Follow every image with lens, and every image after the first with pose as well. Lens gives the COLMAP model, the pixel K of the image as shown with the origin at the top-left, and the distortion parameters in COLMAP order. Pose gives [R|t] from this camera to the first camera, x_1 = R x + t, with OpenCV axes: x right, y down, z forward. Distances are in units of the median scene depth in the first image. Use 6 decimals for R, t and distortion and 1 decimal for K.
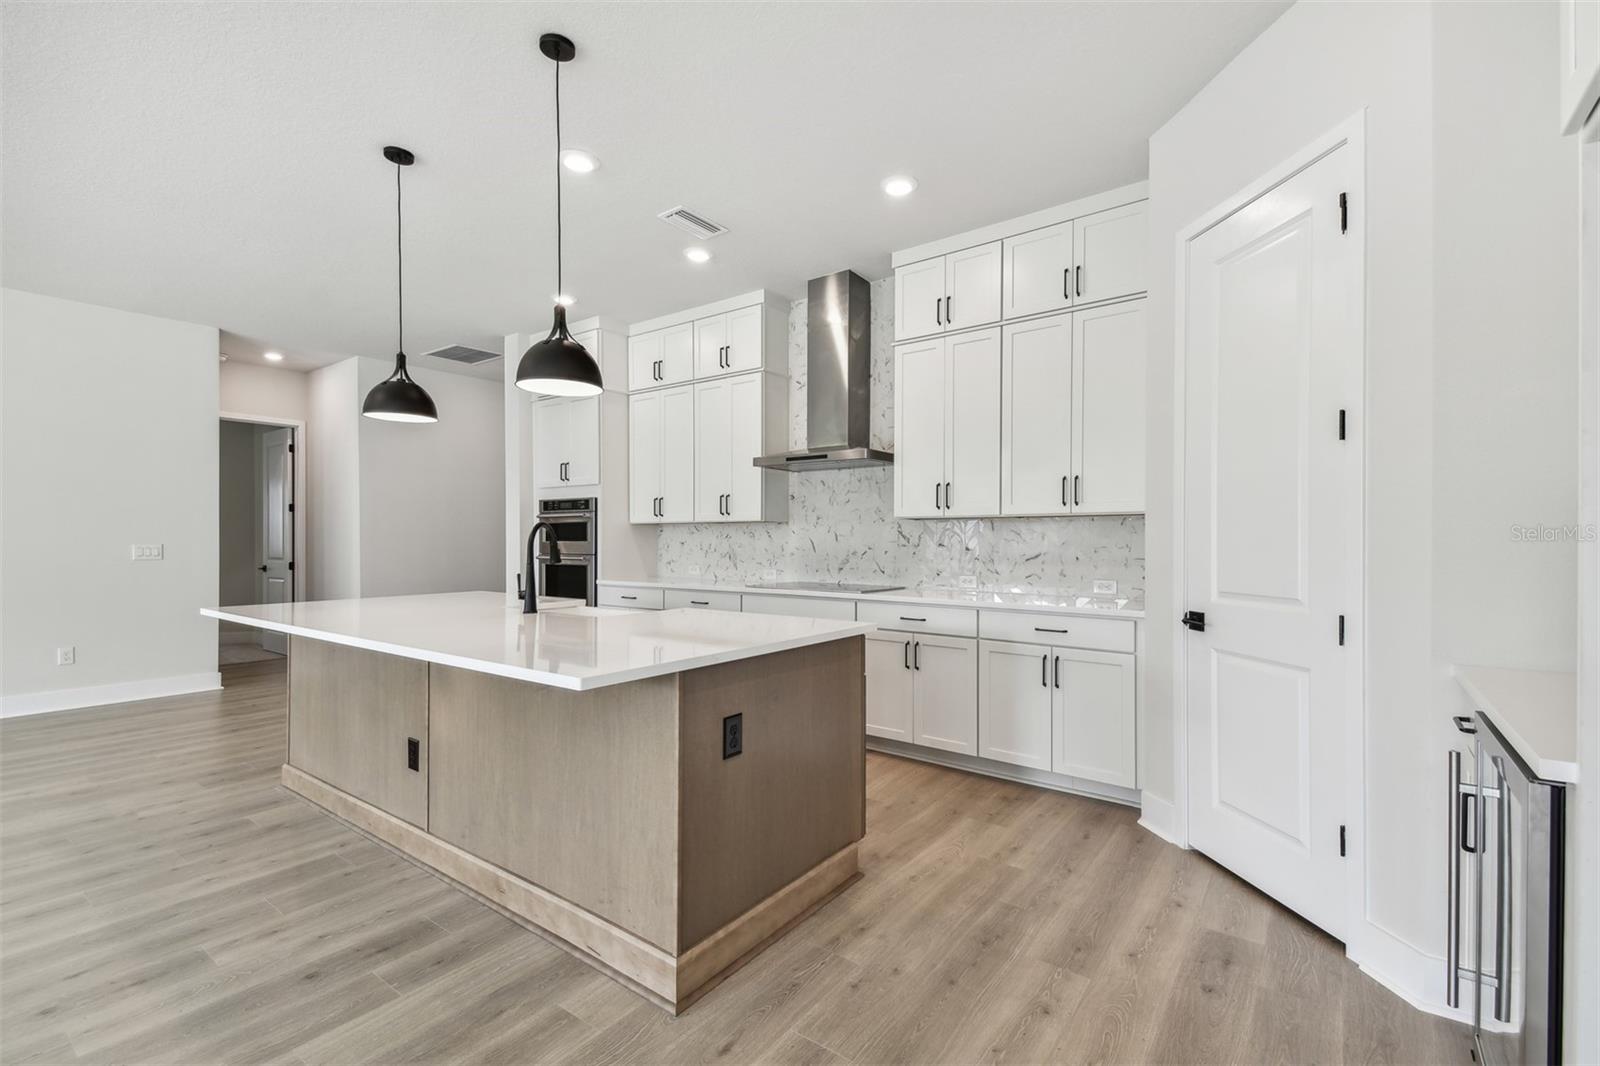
lens RADIAL K [[709.5, 0, 799.1], [0, 709.5, 519.0], [0, 0, 1]] dist [0.001712, -0.001351]
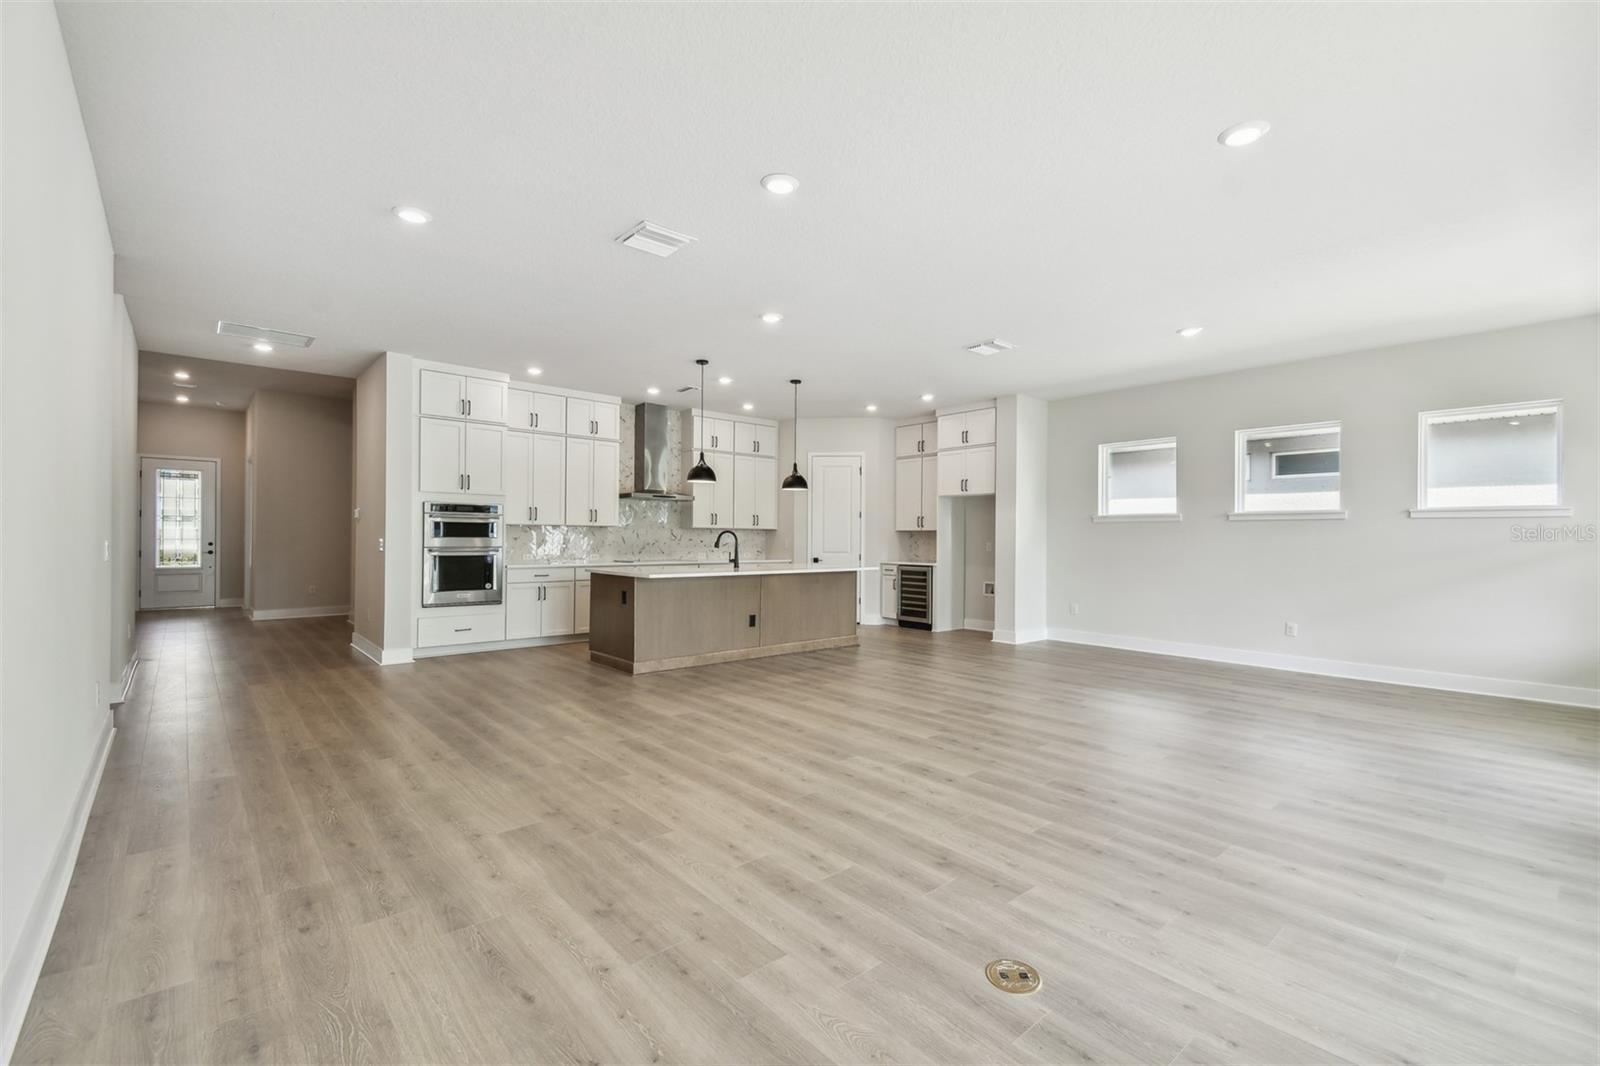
lens RADIAL K [[664.2, 0, 794.8], [0, 664.2, 536.0], [0, 0, 1]] dist [-0.000228, -0.000163]
pose [[0.213565, 0.002373, 0.976926, -1.472852], [-0.038040, 0.999259, 0.005888, 0.000081], [-0.976188, -0.038420, 0.213497, 0.187187]]
